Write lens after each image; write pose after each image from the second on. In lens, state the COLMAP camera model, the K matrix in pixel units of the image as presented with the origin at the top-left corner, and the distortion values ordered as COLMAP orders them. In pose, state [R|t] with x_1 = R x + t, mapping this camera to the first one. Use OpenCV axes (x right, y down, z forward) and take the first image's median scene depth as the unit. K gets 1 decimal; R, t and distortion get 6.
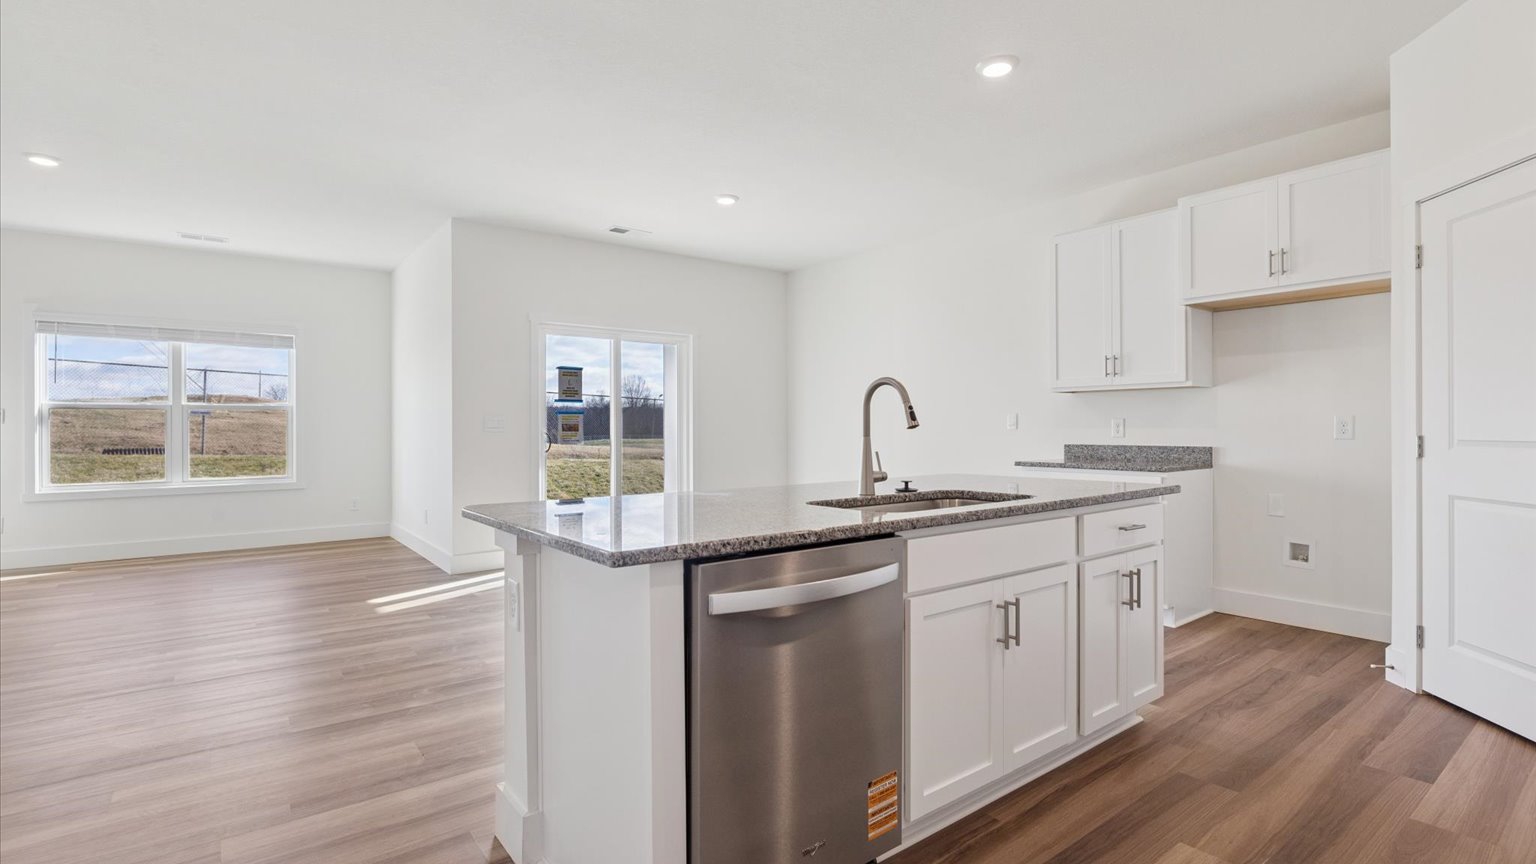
lens RADIAL K [[725.5, 0, 768.0], [0, 725.5, 432.0], [0, 0, 1]] dist [-0.005107, -0.000371]
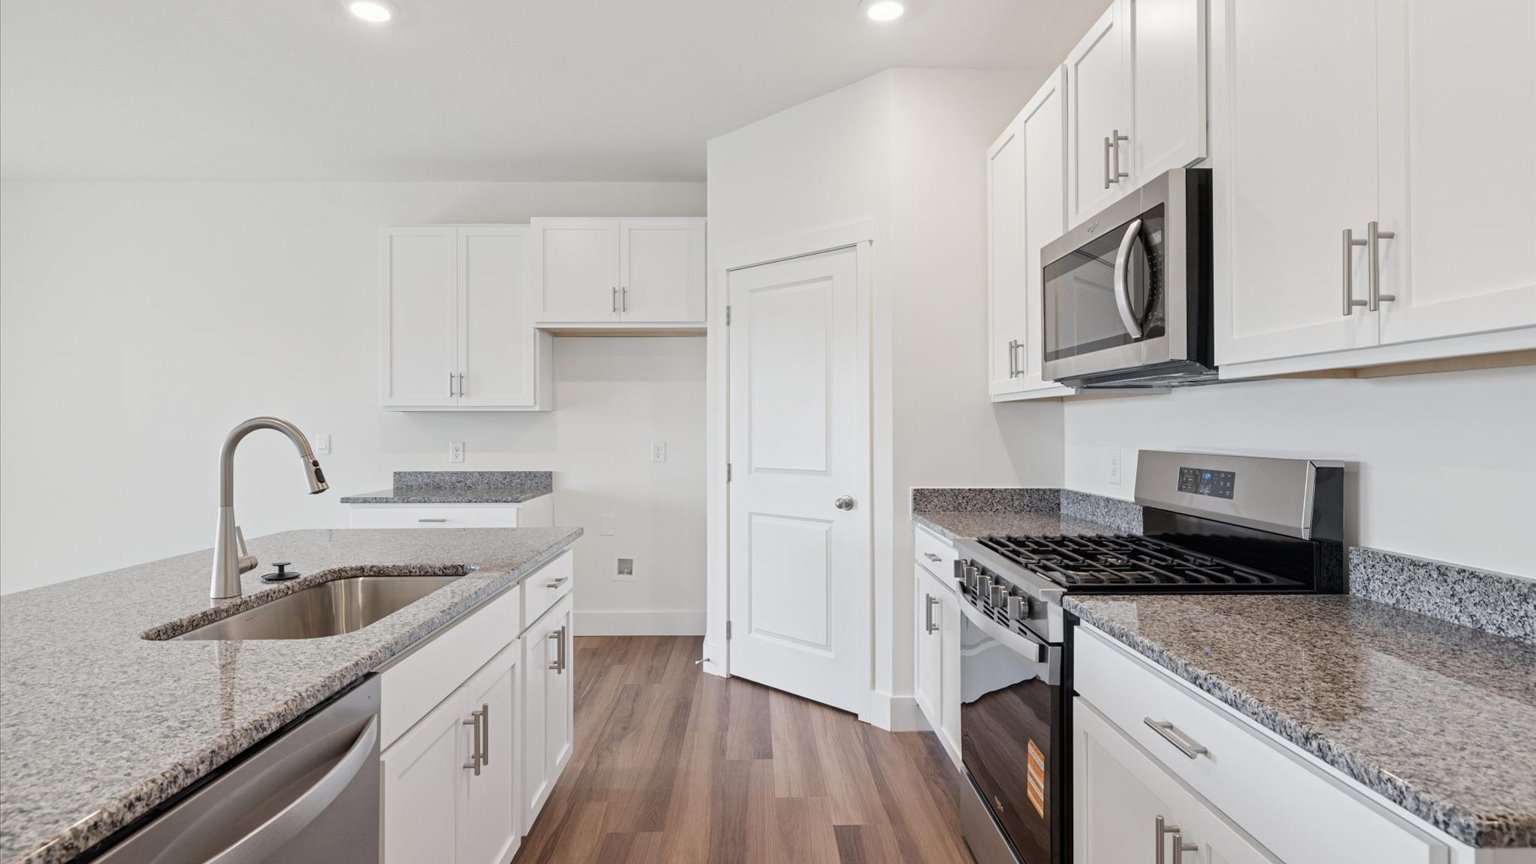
lens RADIAL K [[789.6, 0, 764.6], [0, 789.6, 424.0], [0, 0, 1]] dist [-0.001721, 0.000841]
pose [[0.598935, 0.004401, 0.800785, -0.114418], [0.002554, 0.999969, -0.007407, -0.049364], [-0.800793, 0.006482, 0.598906, 0.156764]]
